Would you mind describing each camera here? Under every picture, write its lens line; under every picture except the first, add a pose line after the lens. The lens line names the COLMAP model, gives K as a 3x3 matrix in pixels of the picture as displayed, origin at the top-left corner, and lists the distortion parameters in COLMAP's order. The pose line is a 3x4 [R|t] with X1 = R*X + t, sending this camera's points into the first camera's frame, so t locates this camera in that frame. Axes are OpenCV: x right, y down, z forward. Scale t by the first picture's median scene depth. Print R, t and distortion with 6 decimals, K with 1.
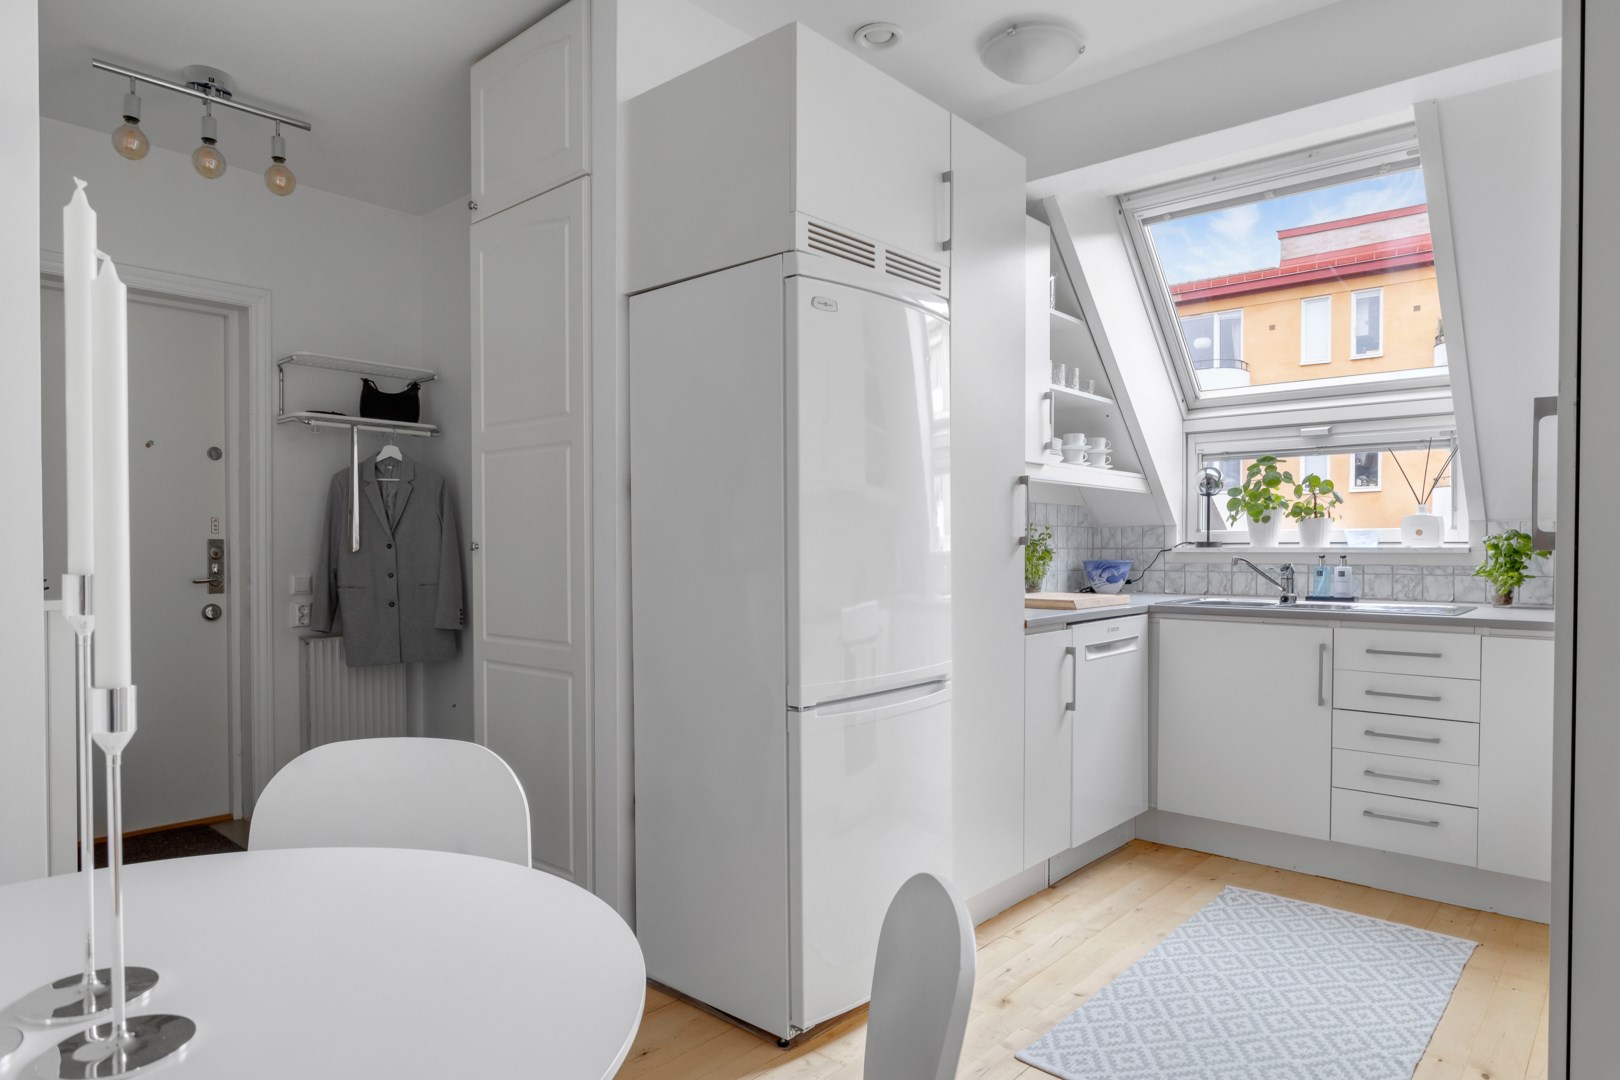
lens RADIAL K [[959.1, 0, 806.3], [0, 959.1, 561.8], [0, 0, 1]] dist [-0.004710, -0.000249]
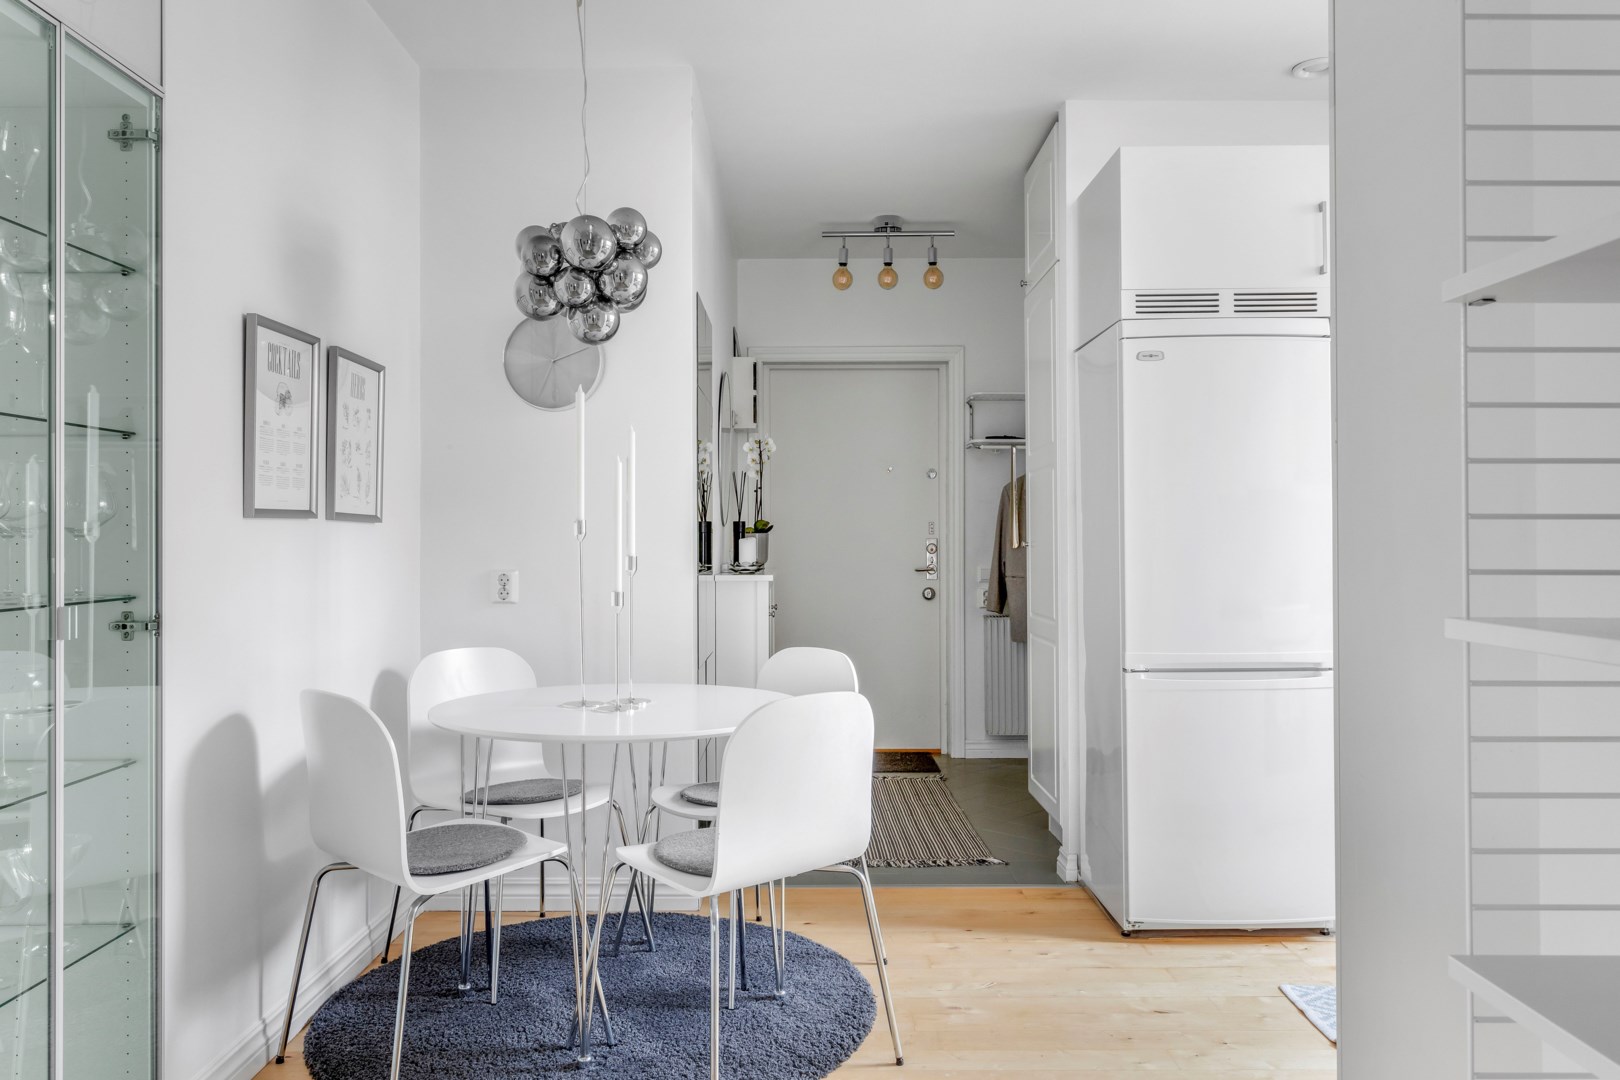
lens RADIAL K [[1151.2, 0, 810.0], [0, 1151.2, 540.0], [0, 0, 1]] dist [0.000077, 0.000105]
pose [[0.671364, -0.003101, -0.741121, 0.458726], [-0.008829, 0.999887, -0.012182, -0.000516], [0.741075, 0.014722, 0.671261, -0.195858]]
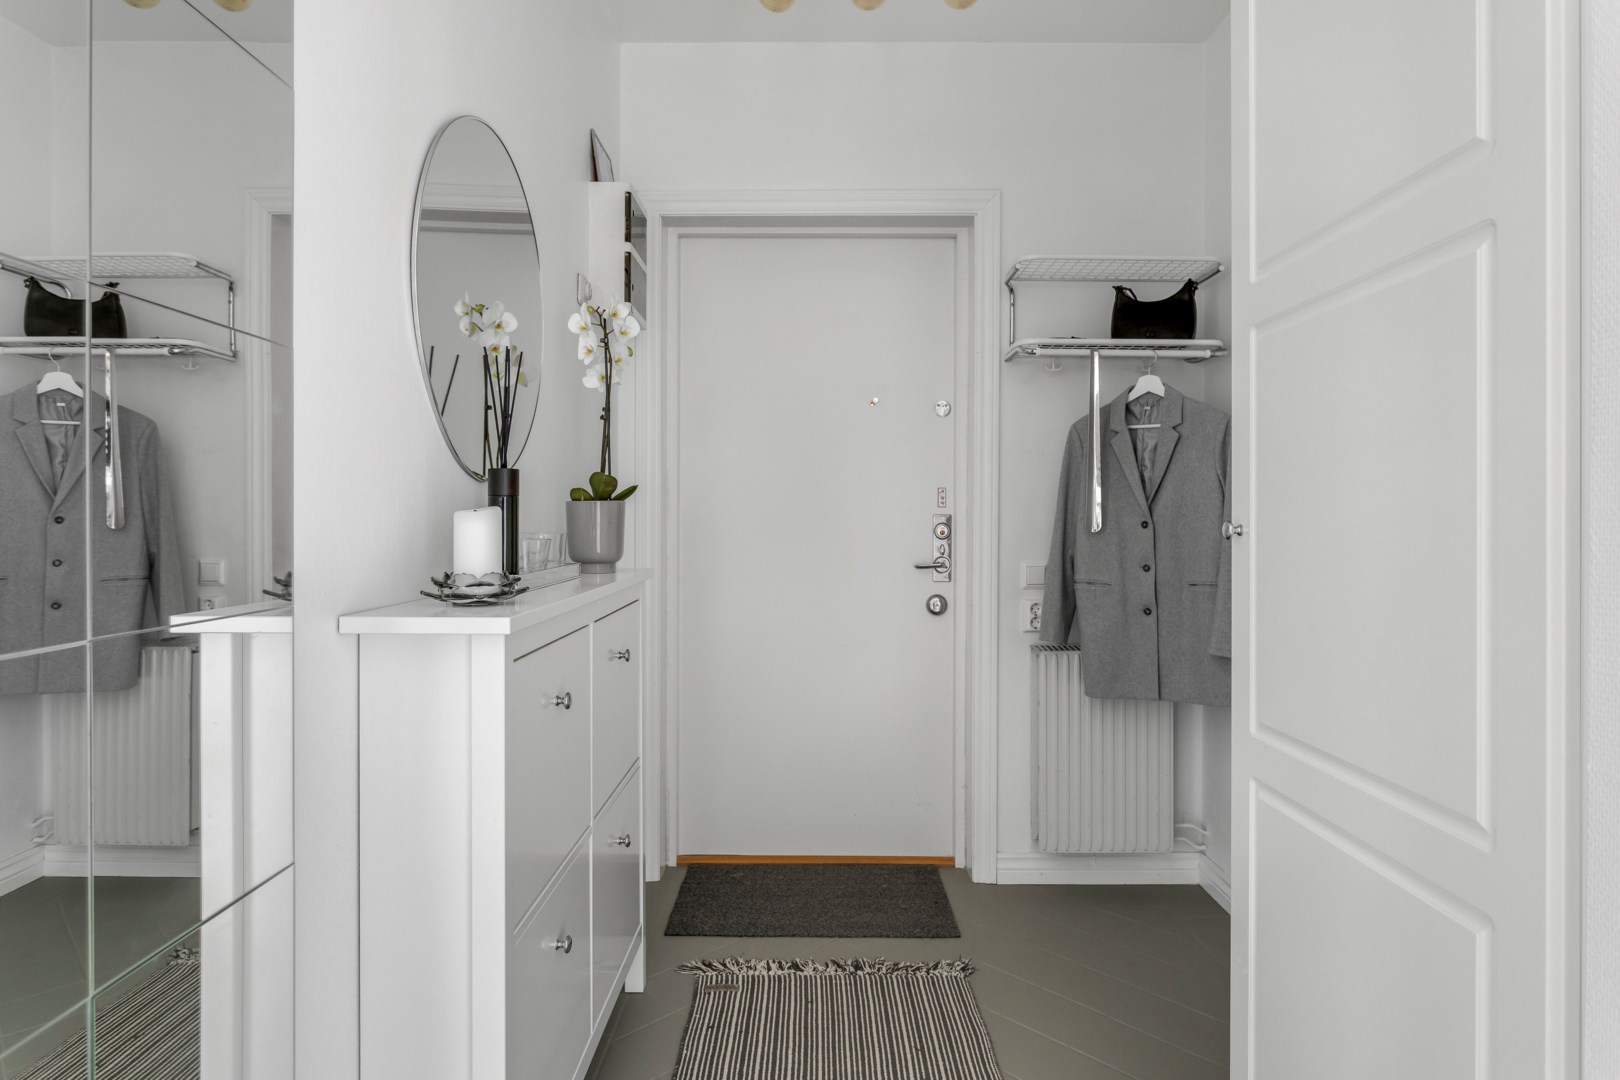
lens RADIAL K [[927.8, 0, 807.4], [0, 927.8, 521.4], [0, 0, 1]] dist [-0.003480, -0.000287]
pose [[0.661964, 0.005077, -0.749519, -0.107720], [-0.015303, 0.999860, -0.006743, -0.010918], [0.749379, 0.015933, 0.661949, 0.406086]]
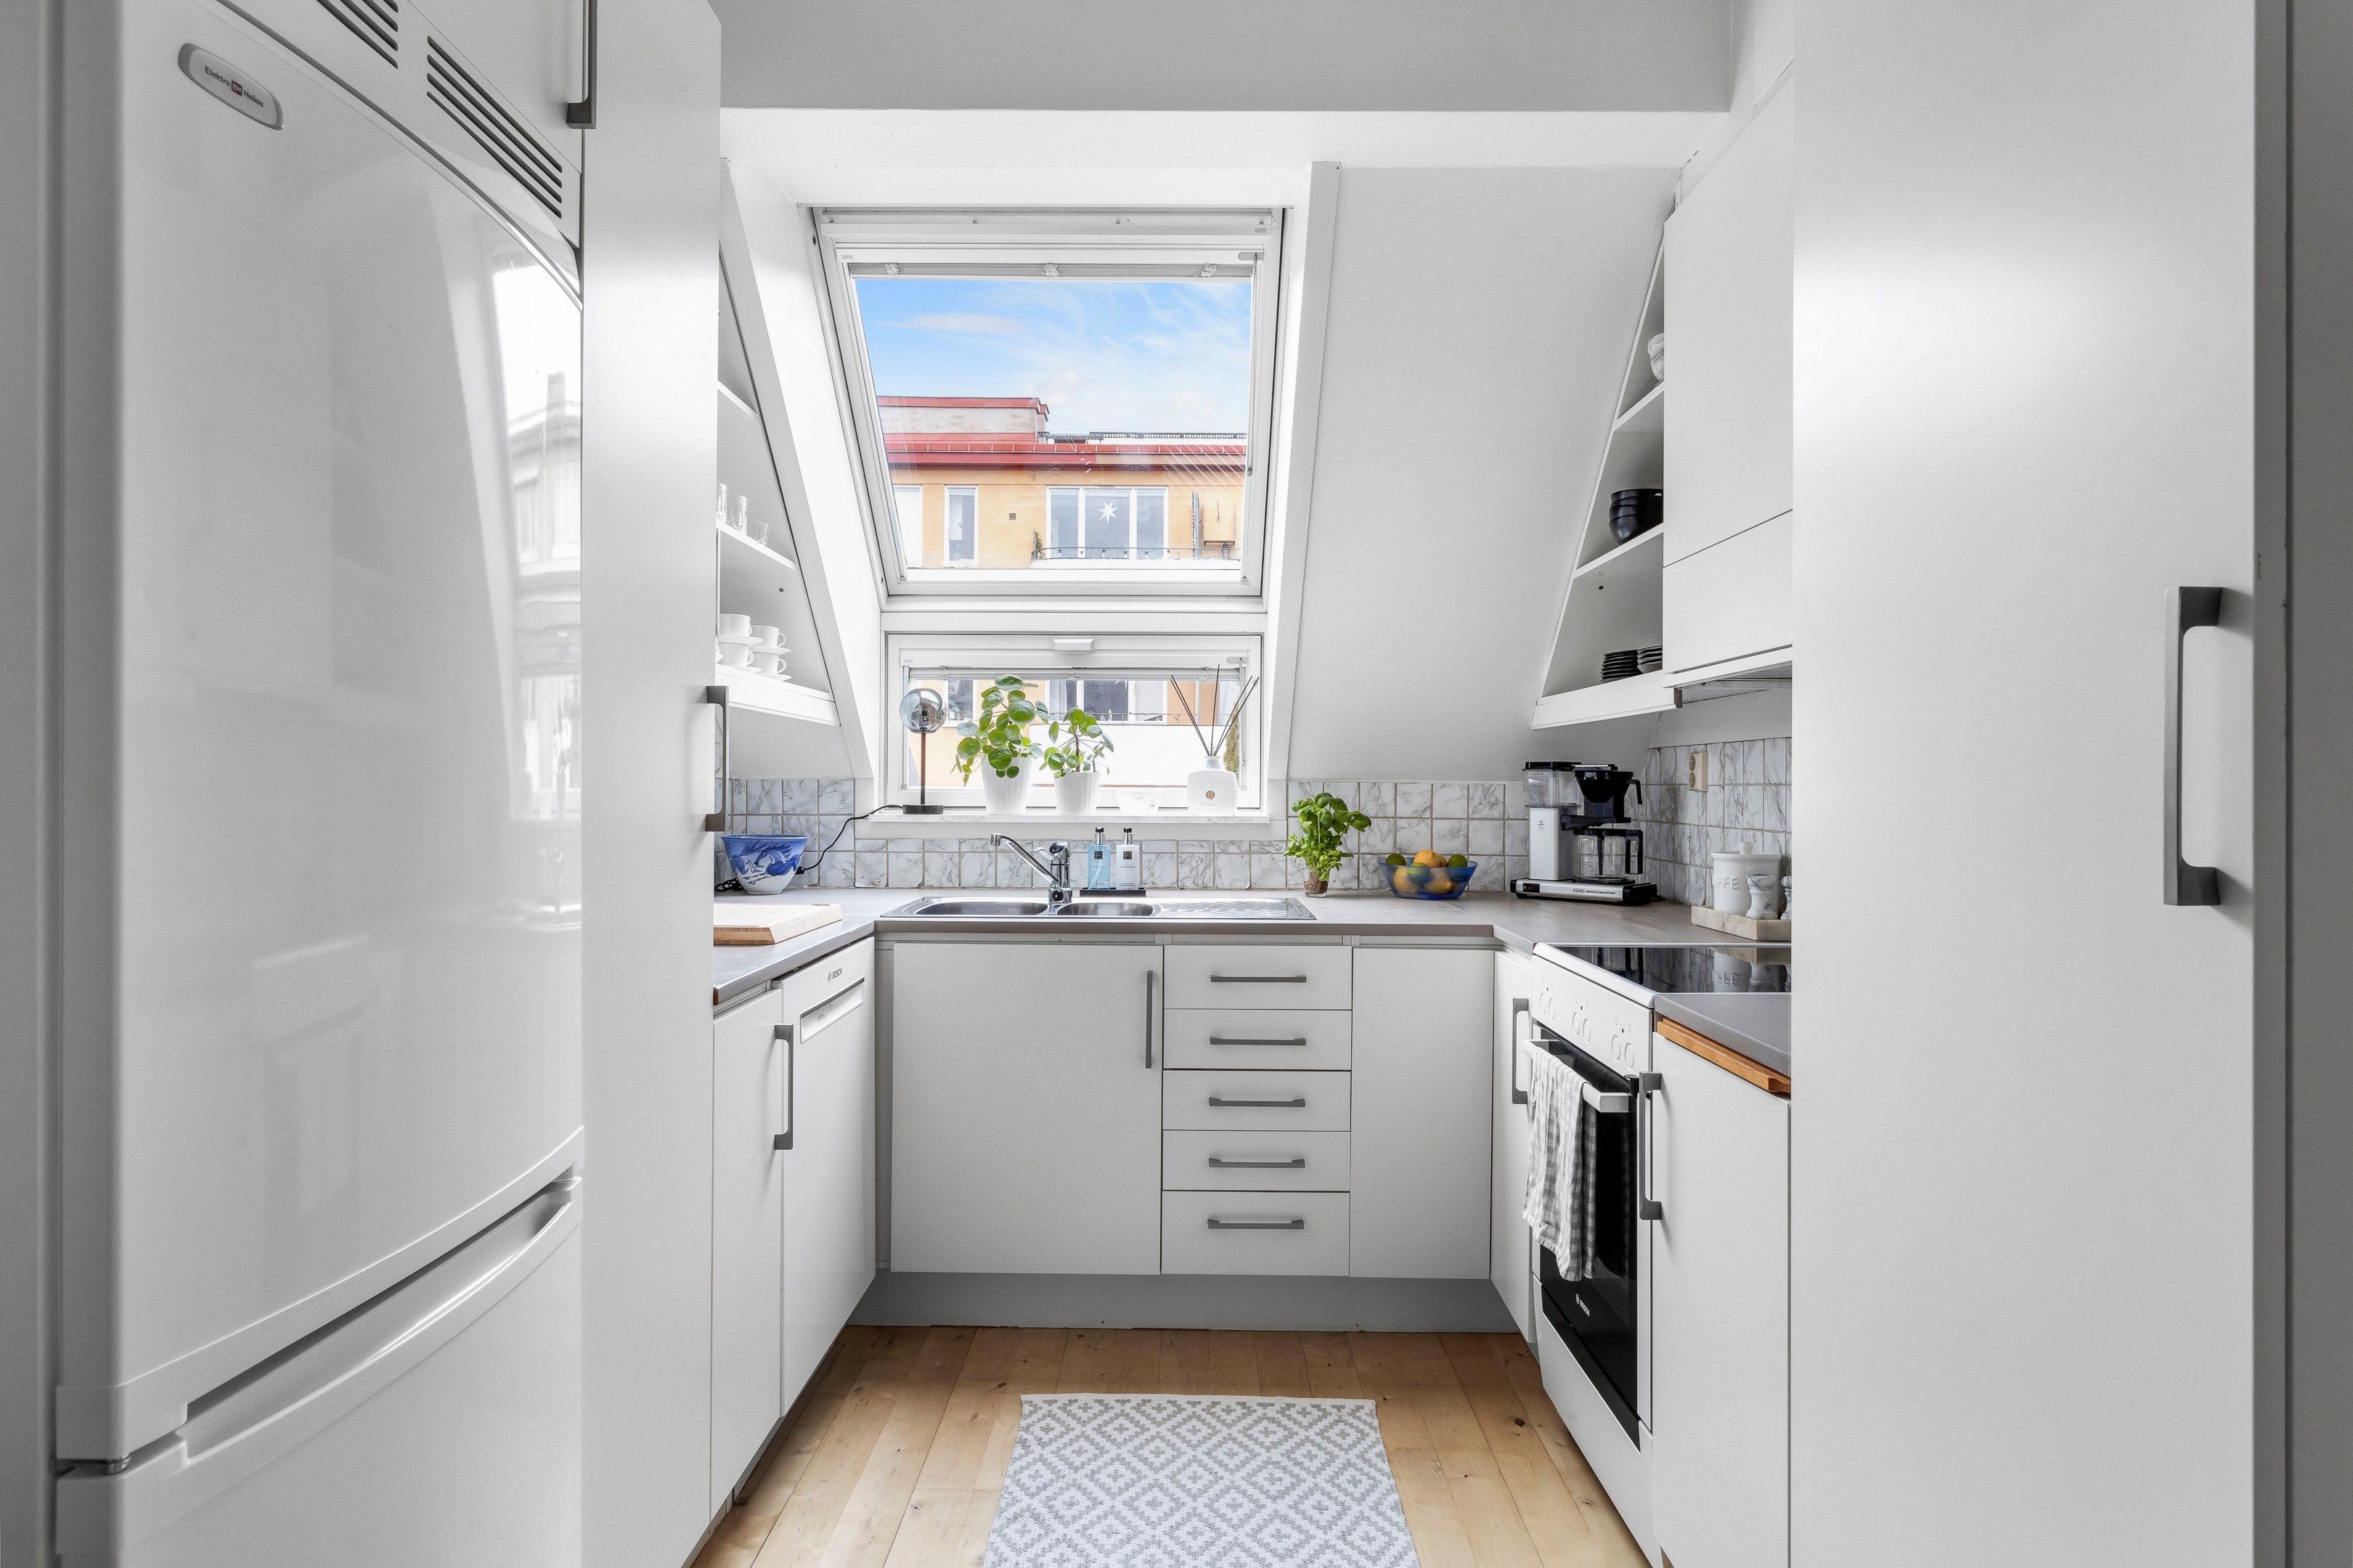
lens RADIAL K [[1271.4, 0, 1176.5], [0, 1271.4, 784.0], [0, 0, 1]] dist [0.002620, 0.001583]
pose [[0.753375, 0.007186, 0.657552, -0.010675], [0.005597, 0.999834, -0.017339, -0.020550], [-0.657567, 0.016743, 0.753210, 0.270567]]
